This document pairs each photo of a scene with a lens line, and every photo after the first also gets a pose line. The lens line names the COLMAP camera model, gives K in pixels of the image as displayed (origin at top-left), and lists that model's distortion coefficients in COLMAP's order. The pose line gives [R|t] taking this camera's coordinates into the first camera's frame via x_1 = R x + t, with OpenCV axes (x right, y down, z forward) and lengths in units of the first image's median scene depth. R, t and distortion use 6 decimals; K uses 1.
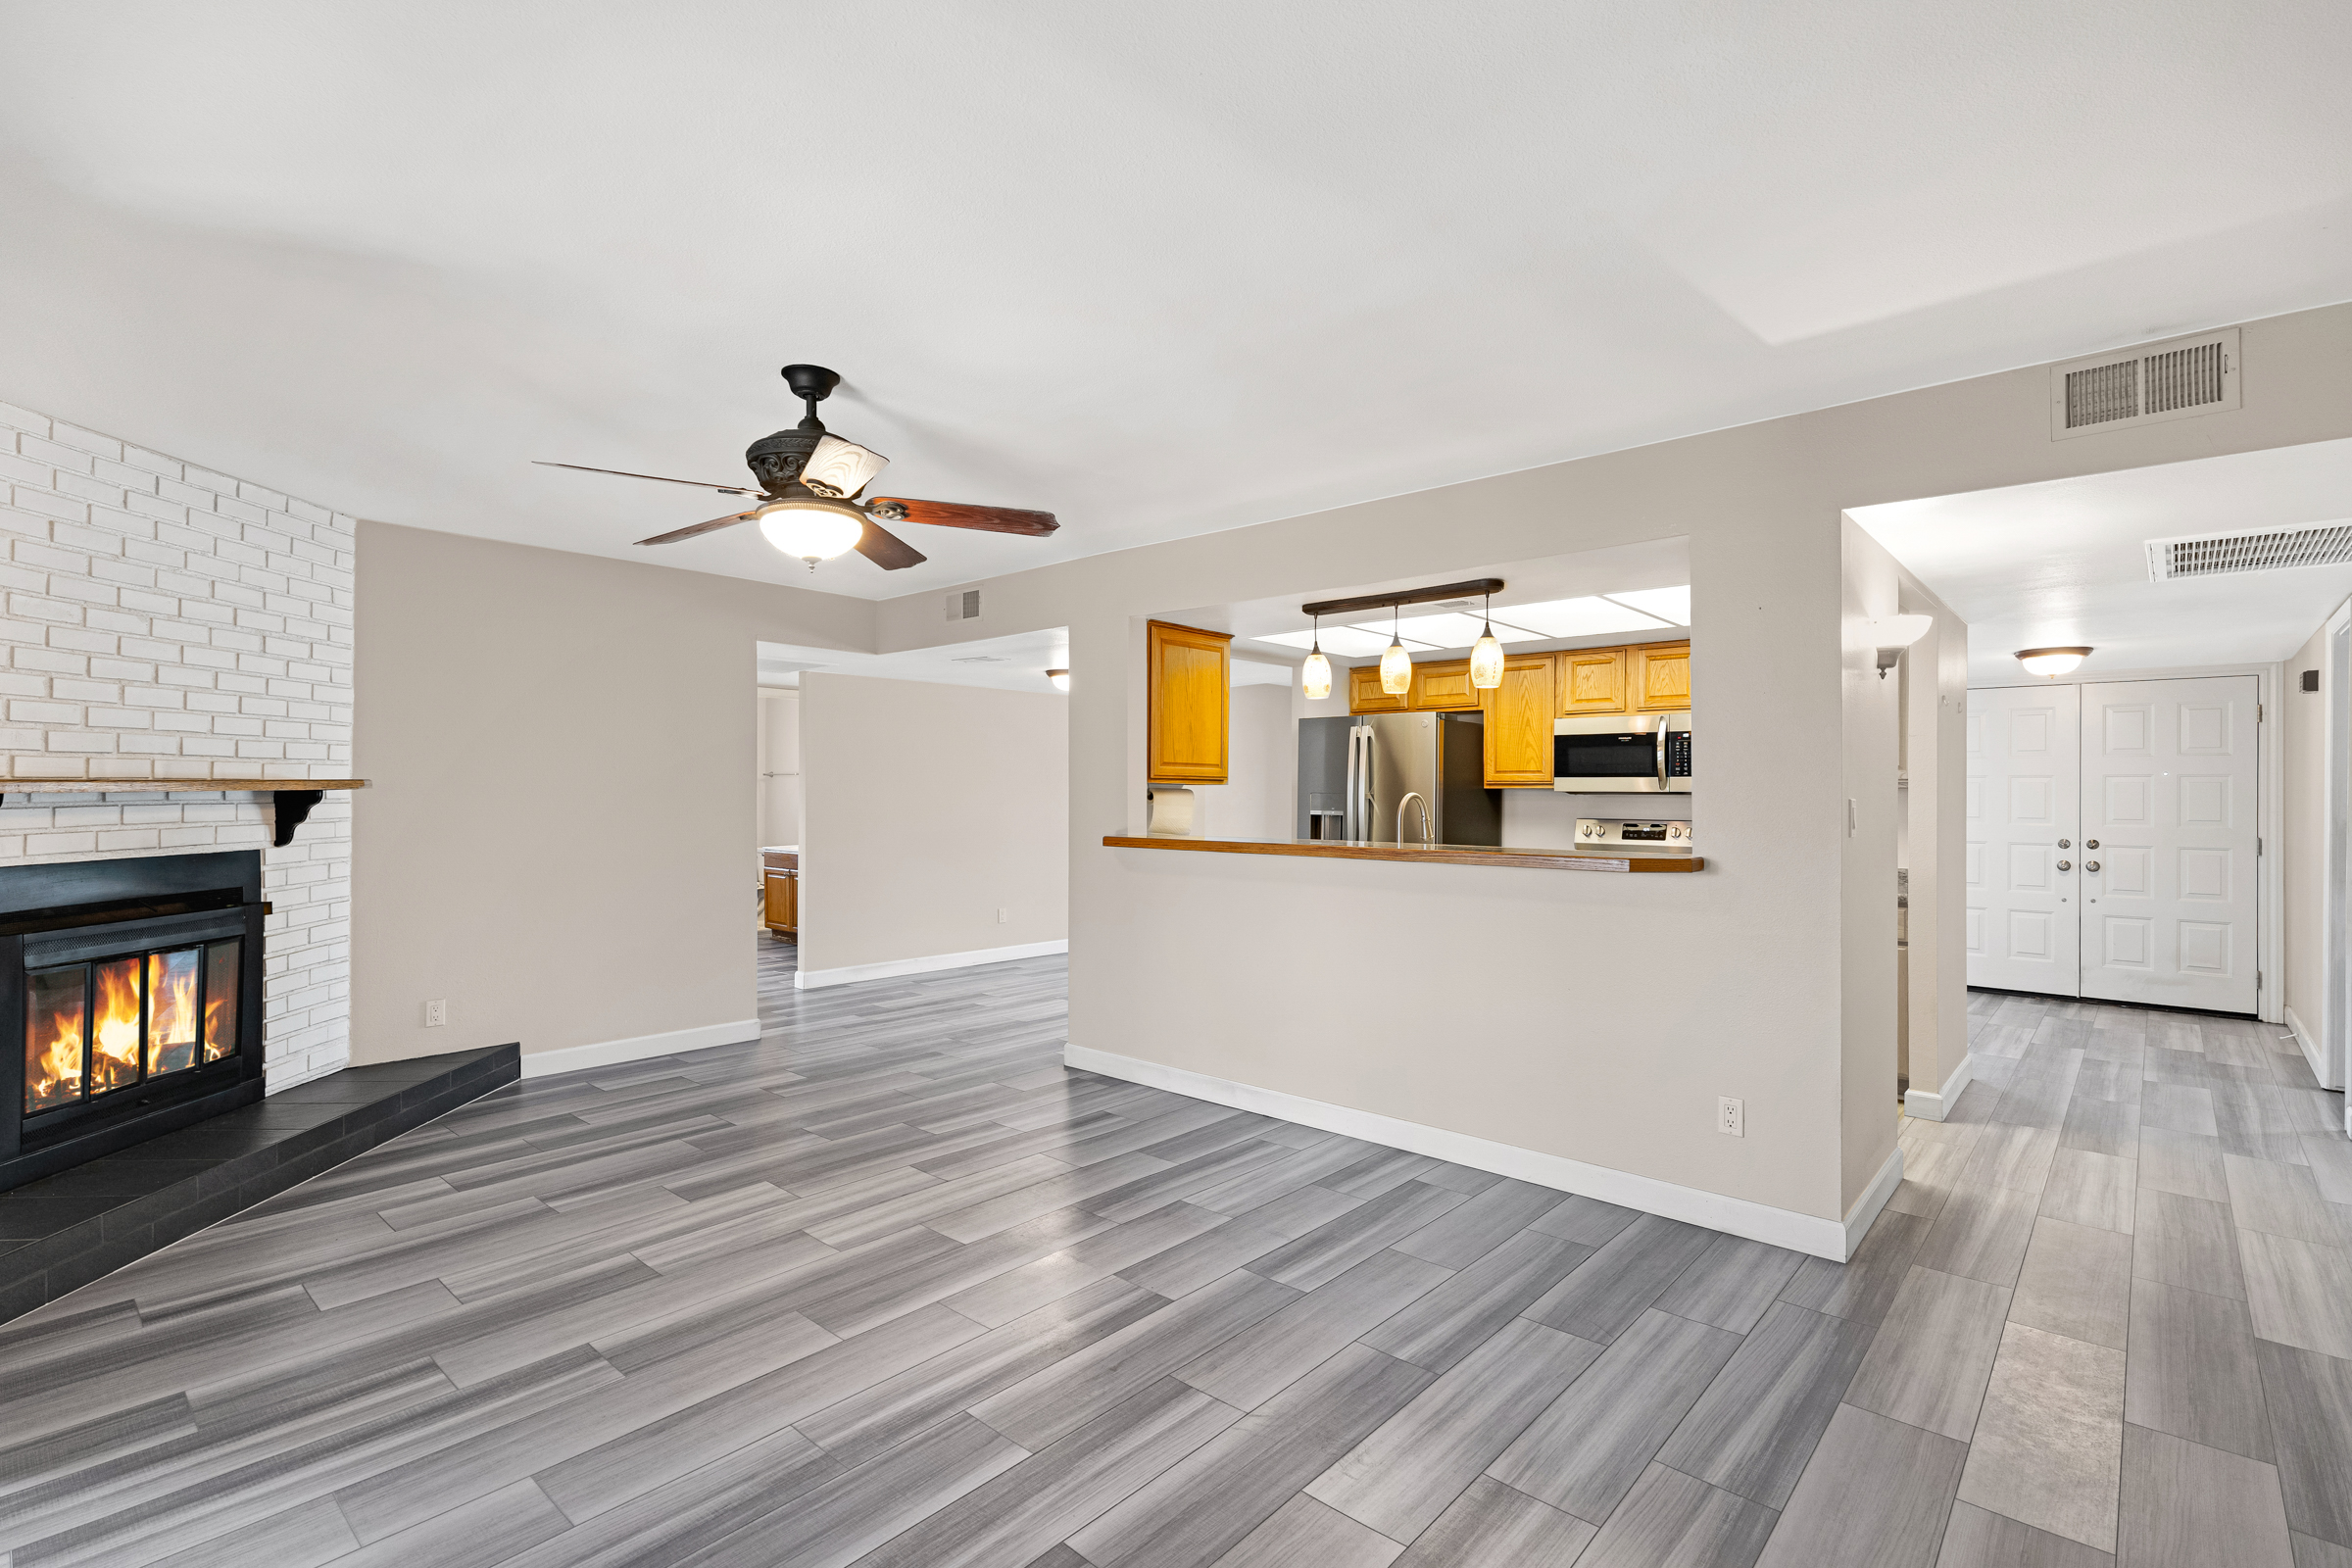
lens RADIAL K [[1090.5, 0, 1179.2], [0, 1090.5, 787.6], [0, 0, 1]] dist [0.001936, 0.000070]
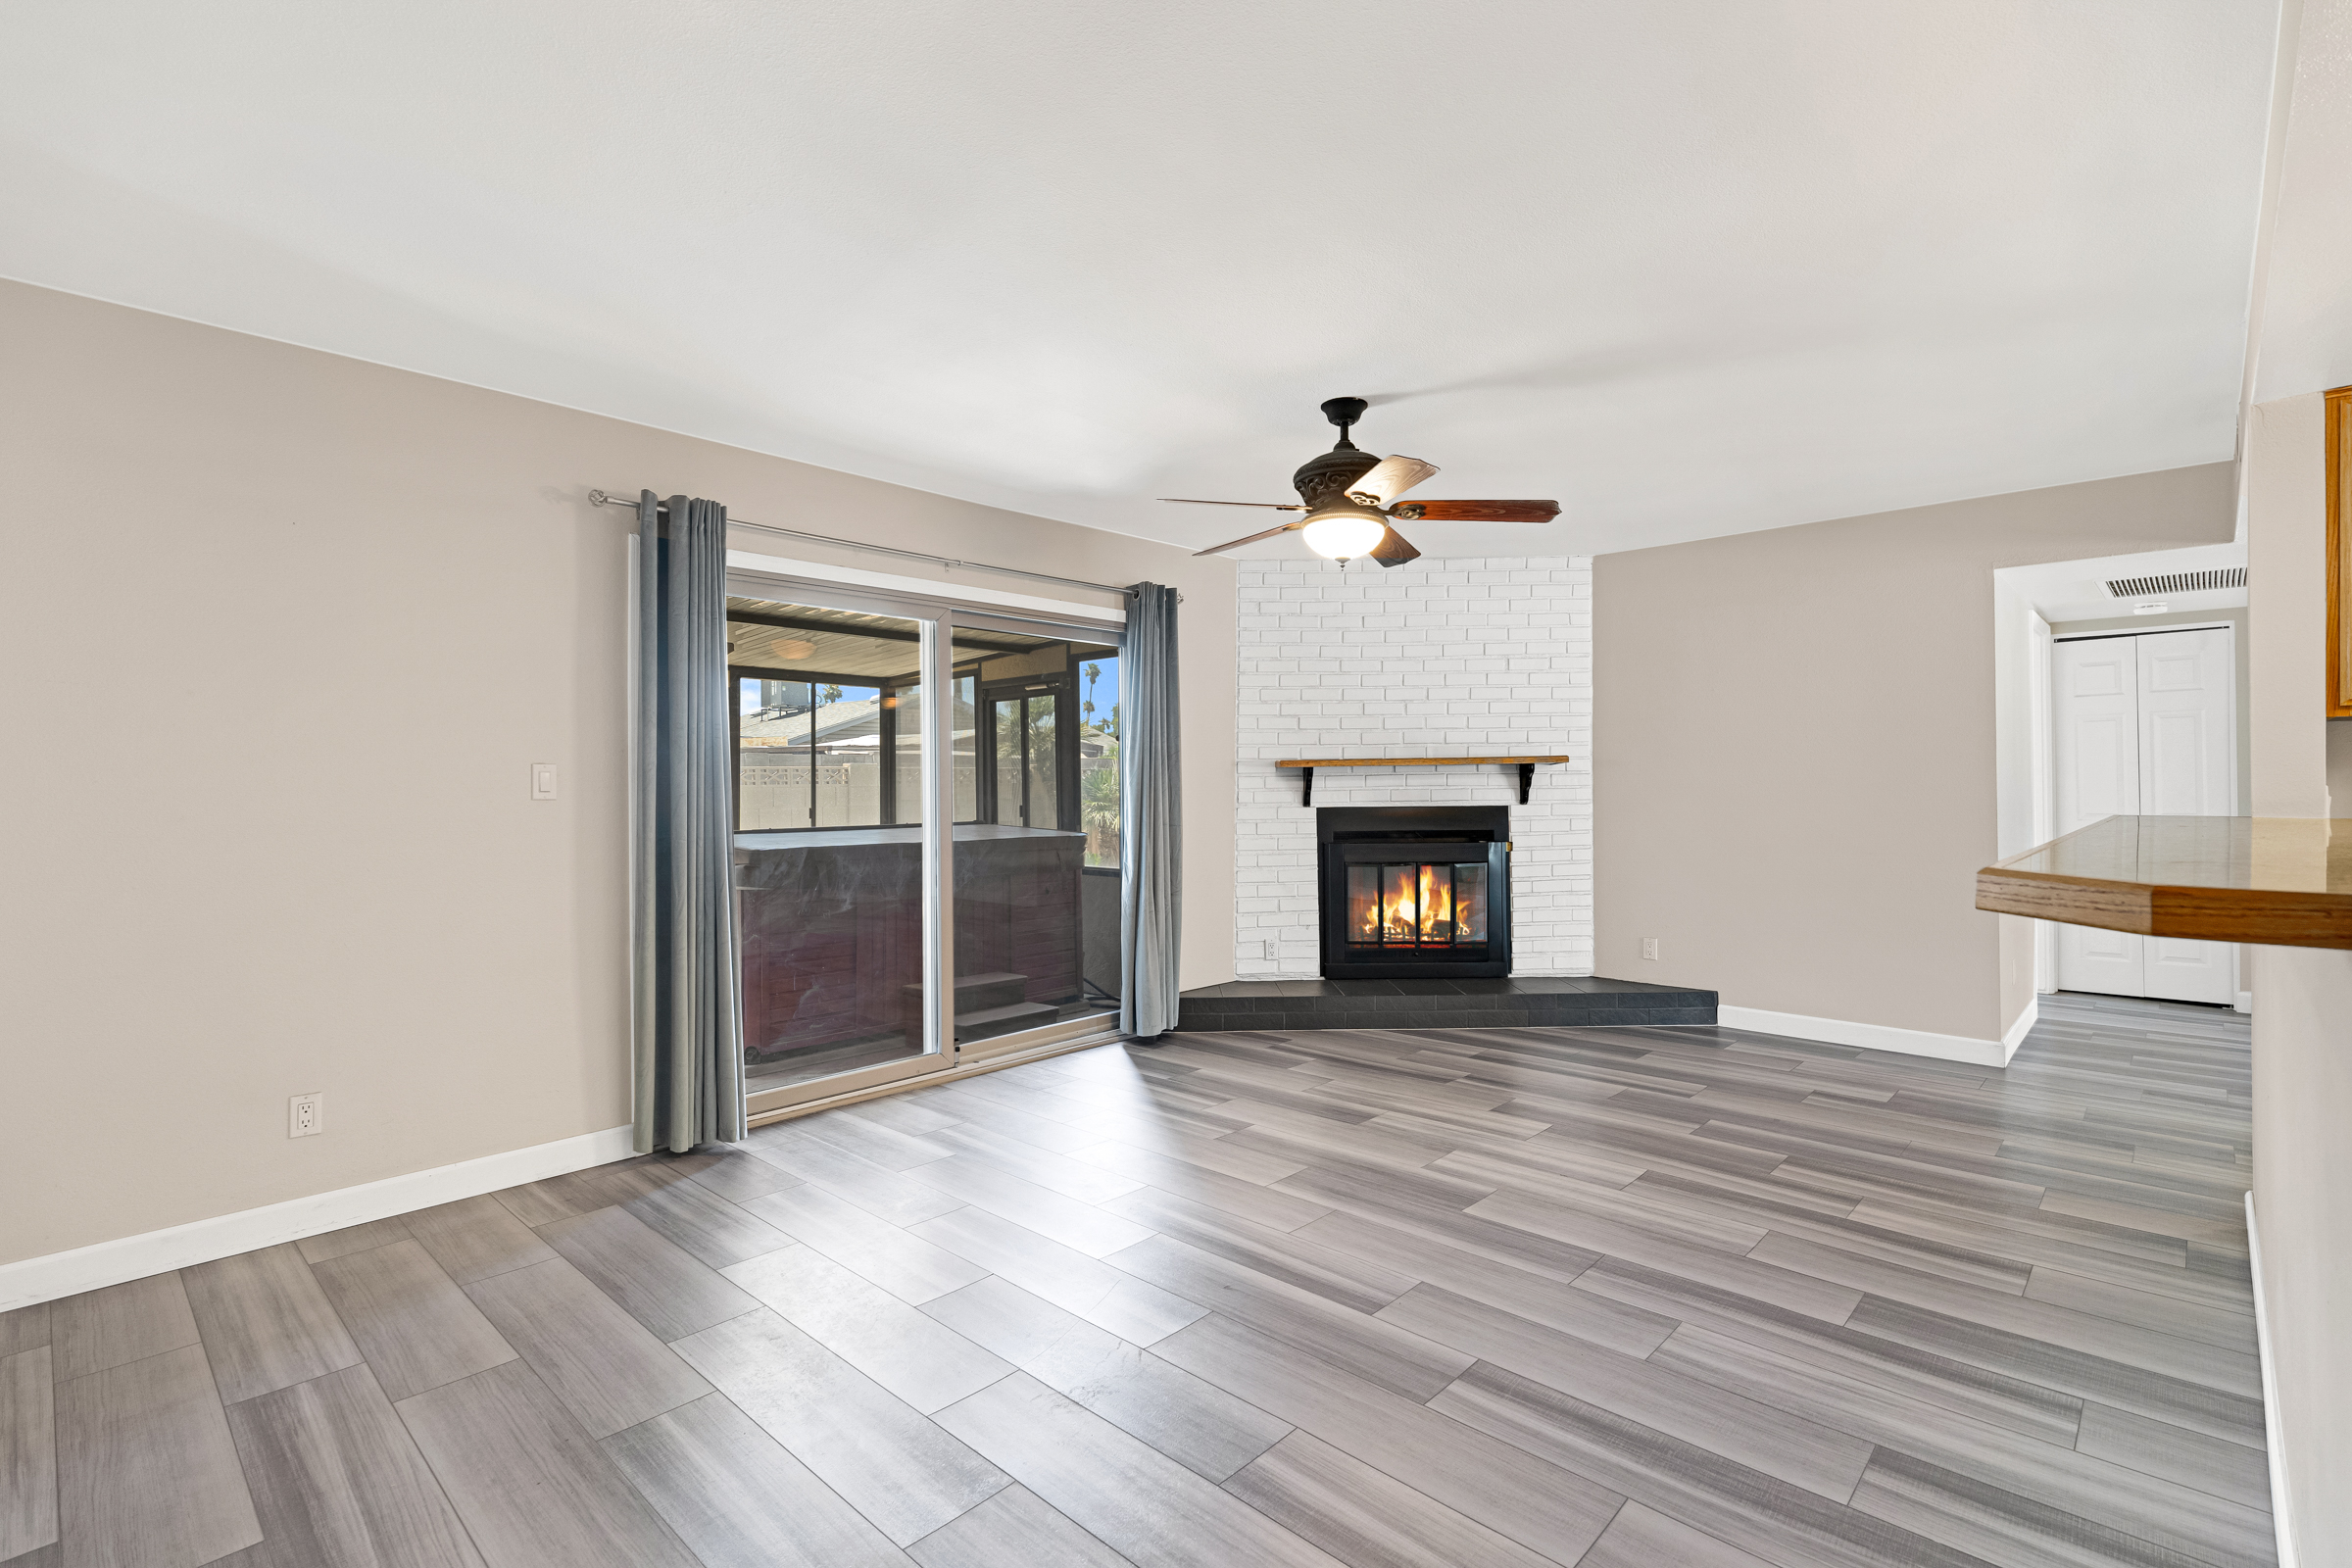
lens RADIAL K [[1073.3, 0, 1176.0], [0, 1073.3, 784.0], [0, 0, 1]] dist [0.000897, -0.000144]
pose [[-0.029998, -0.002451, -0.999547, 0.596961], [0.009594, 0.999950, -0.002740, 0.027341], [0.999504, -0.009672, -0.029973, 0.596578]]
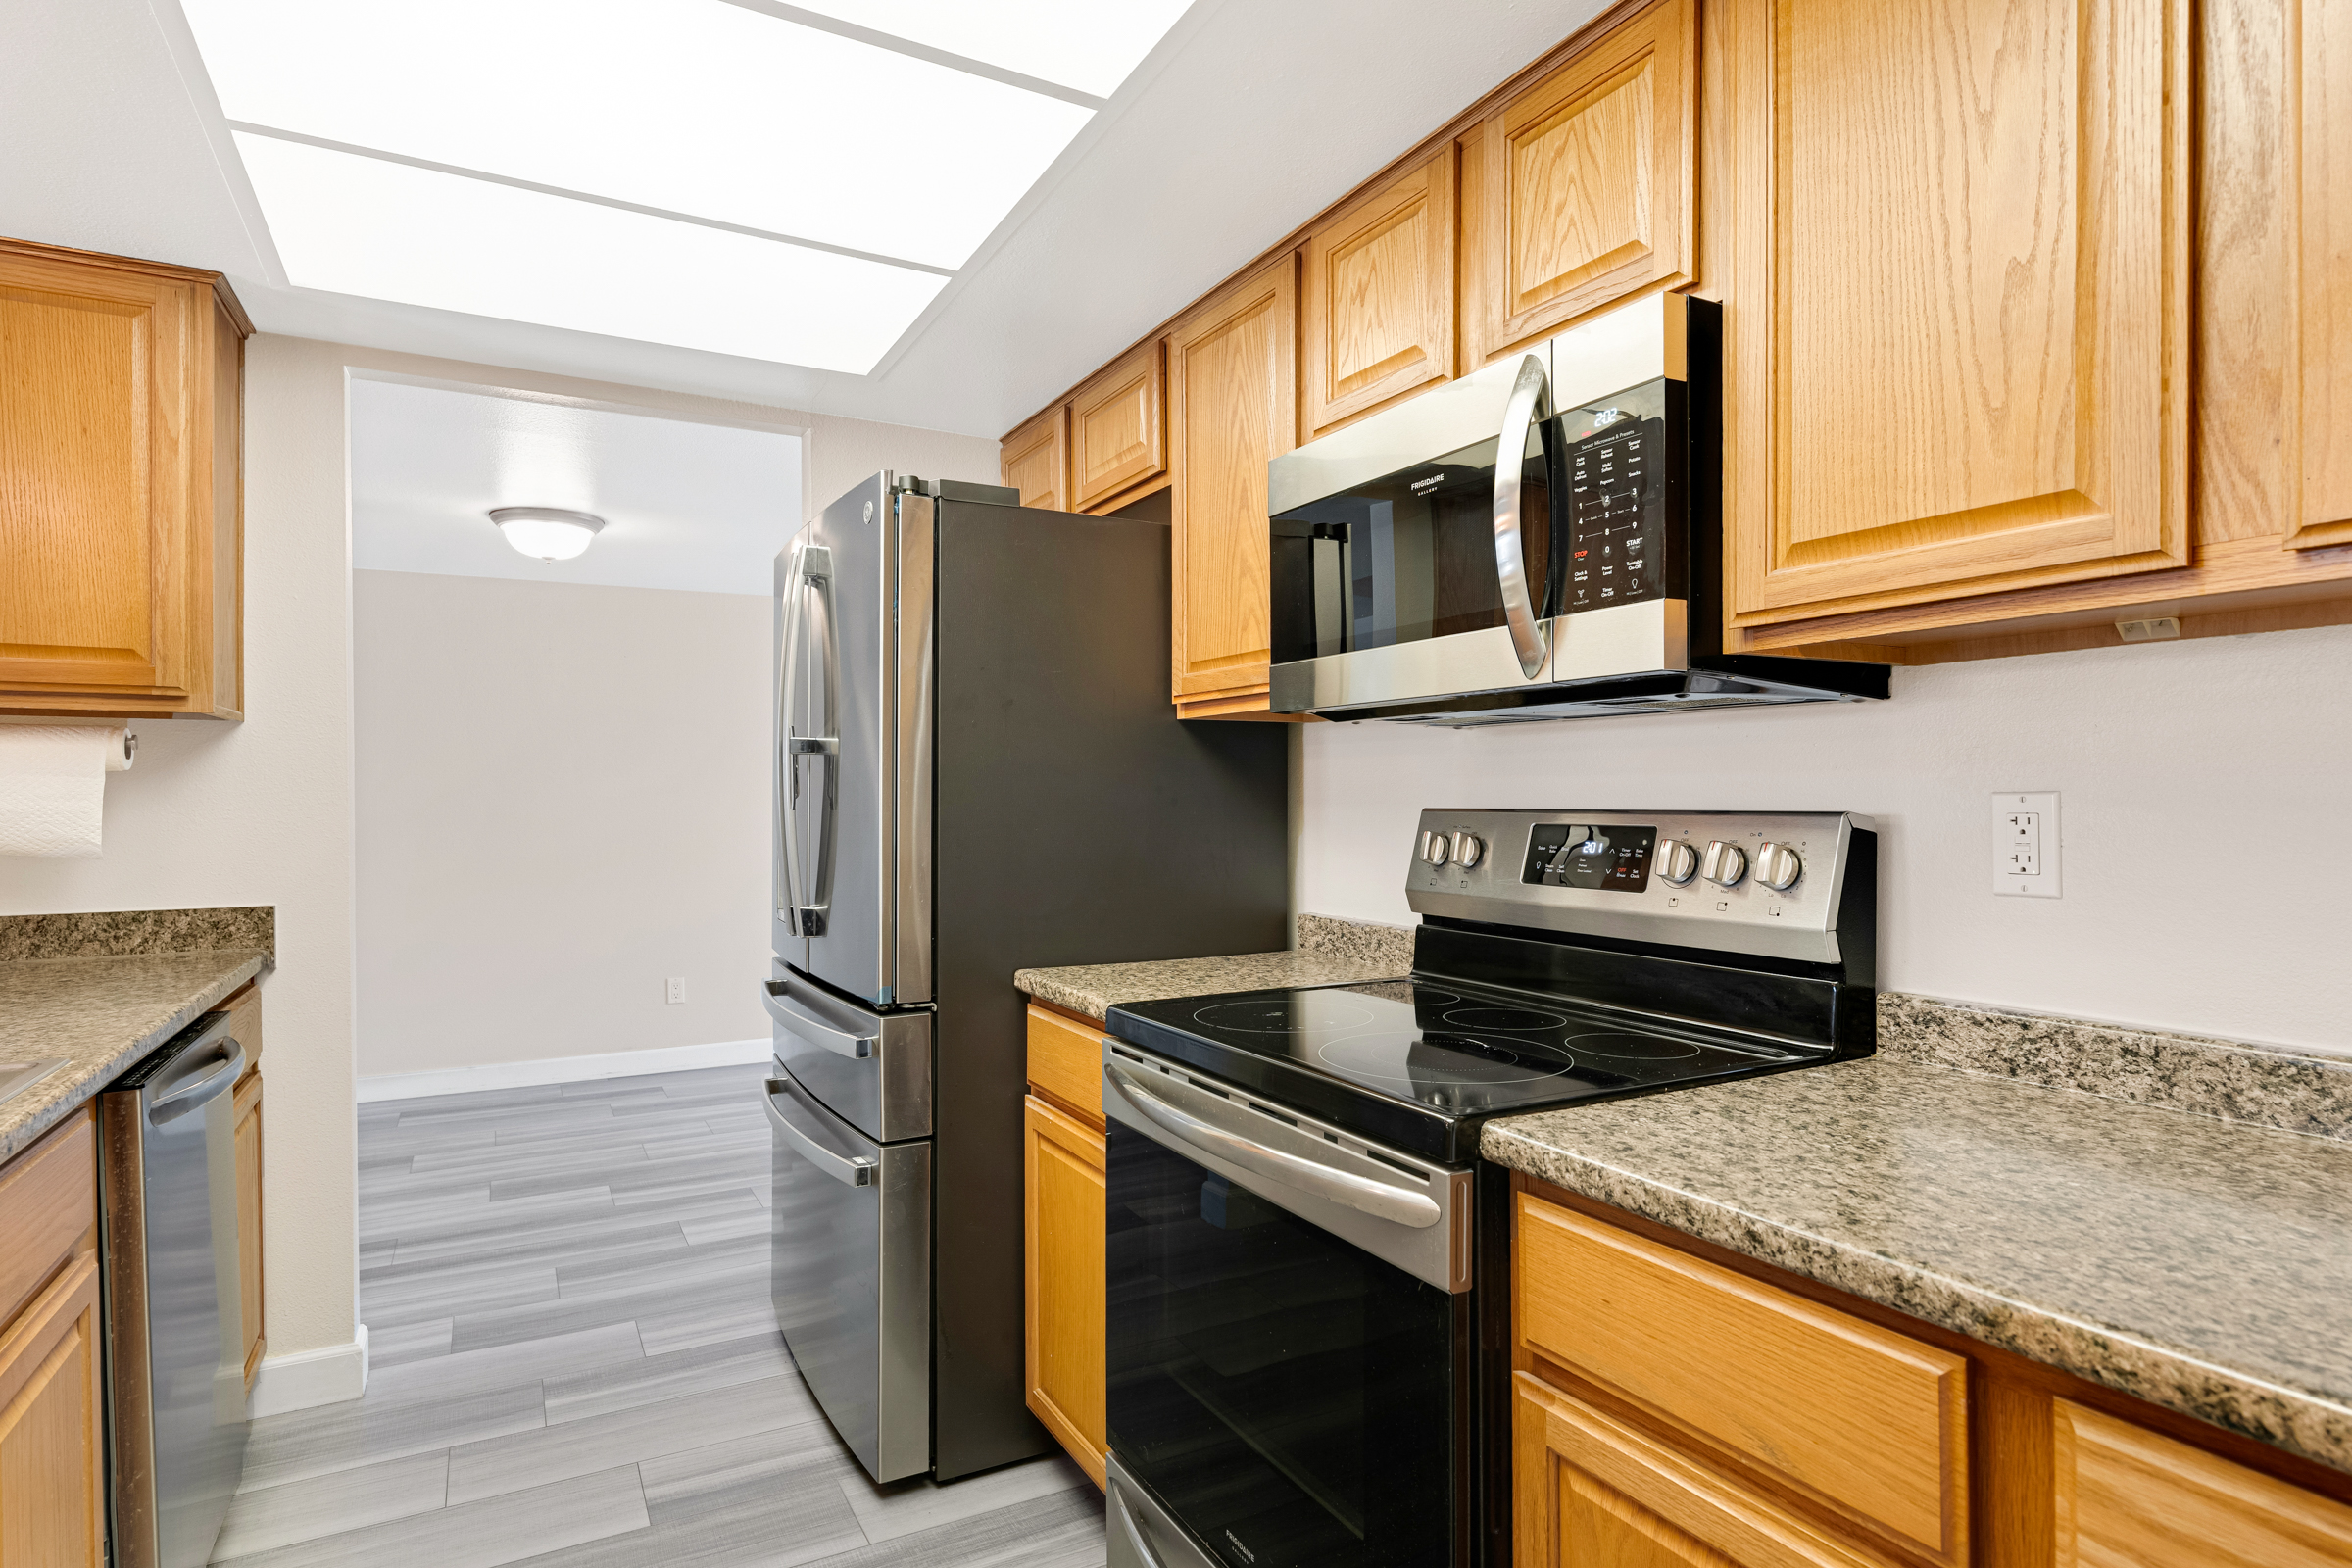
lens RADIAL K [[1259.3, 0, 1180.7], [0, 1259.3, 800.9], [0, 0, 1]] dist [-0.001728, 0.000314]
pose [[0.941023, -0.007793, -0.338254, 0.627729], [0.011554, 0.999892, 0.009106, 0.033902], [0.338147, -0.012477, 0.941011, 0.981524]]
